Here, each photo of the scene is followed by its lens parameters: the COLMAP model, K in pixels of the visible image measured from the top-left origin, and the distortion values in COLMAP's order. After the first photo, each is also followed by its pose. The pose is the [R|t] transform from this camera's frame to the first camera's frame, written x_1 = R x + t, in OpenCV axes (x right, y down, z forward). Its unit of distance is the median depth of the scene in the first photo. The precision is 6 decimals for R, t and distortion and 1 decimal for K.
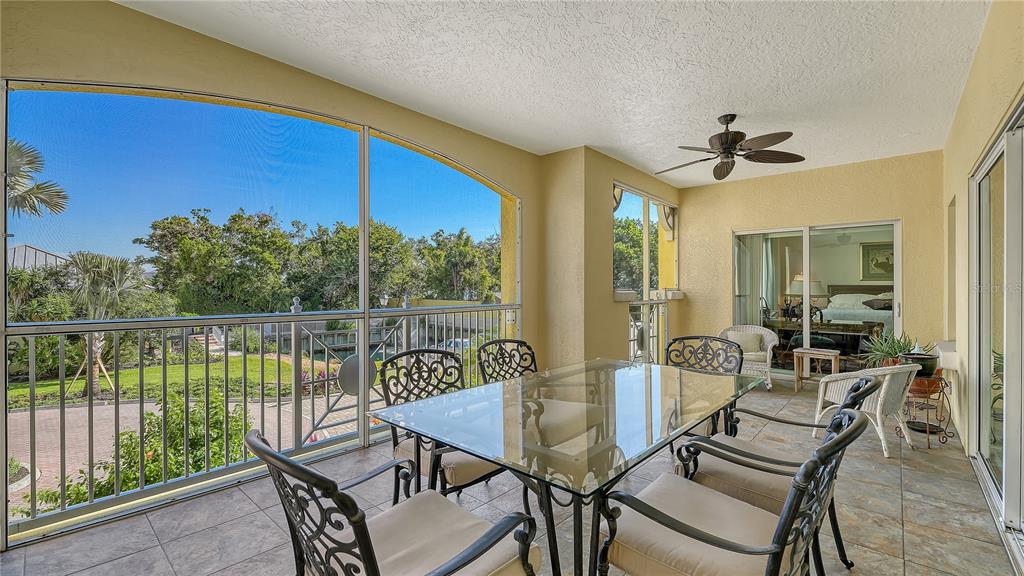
lens RADIAL K [[440.0, 0, 510.7], [0, 440.0, 287.5], [0, 0, 1]] dist [-0.011533, -0.000211]
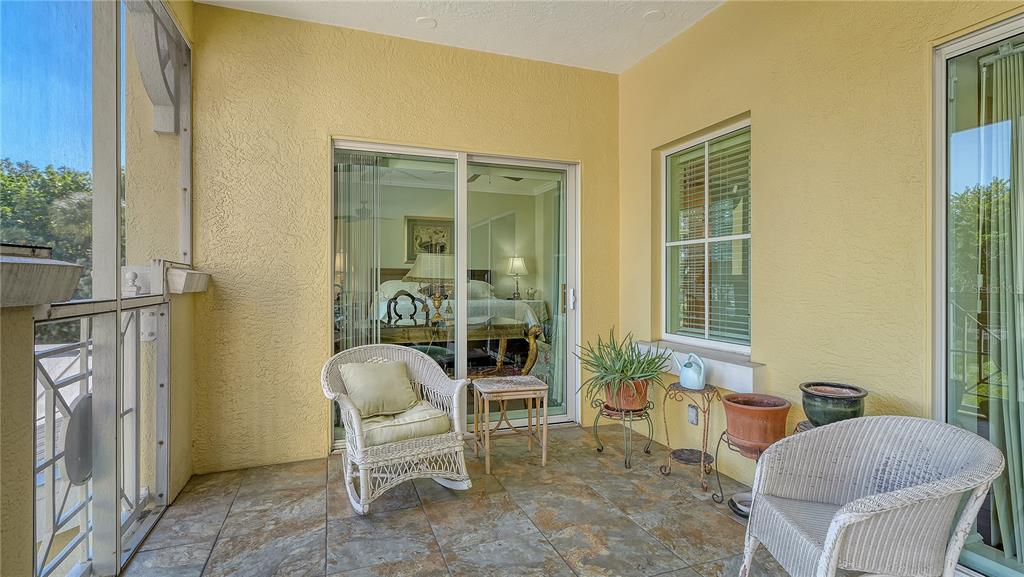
lens RADIAL K [[498.9, 0, 511.6], [0, 498.9, 280.4], [0, 0, 1]] dist [0.001848, 0.000125]
pose [[0.471661, -0.001115, 0.881779, 0.136514], [-0.002353, 0.999994, 0.002524, 0.014715], [-0.881777, -0.003266, 0.471656, 0.568424]]
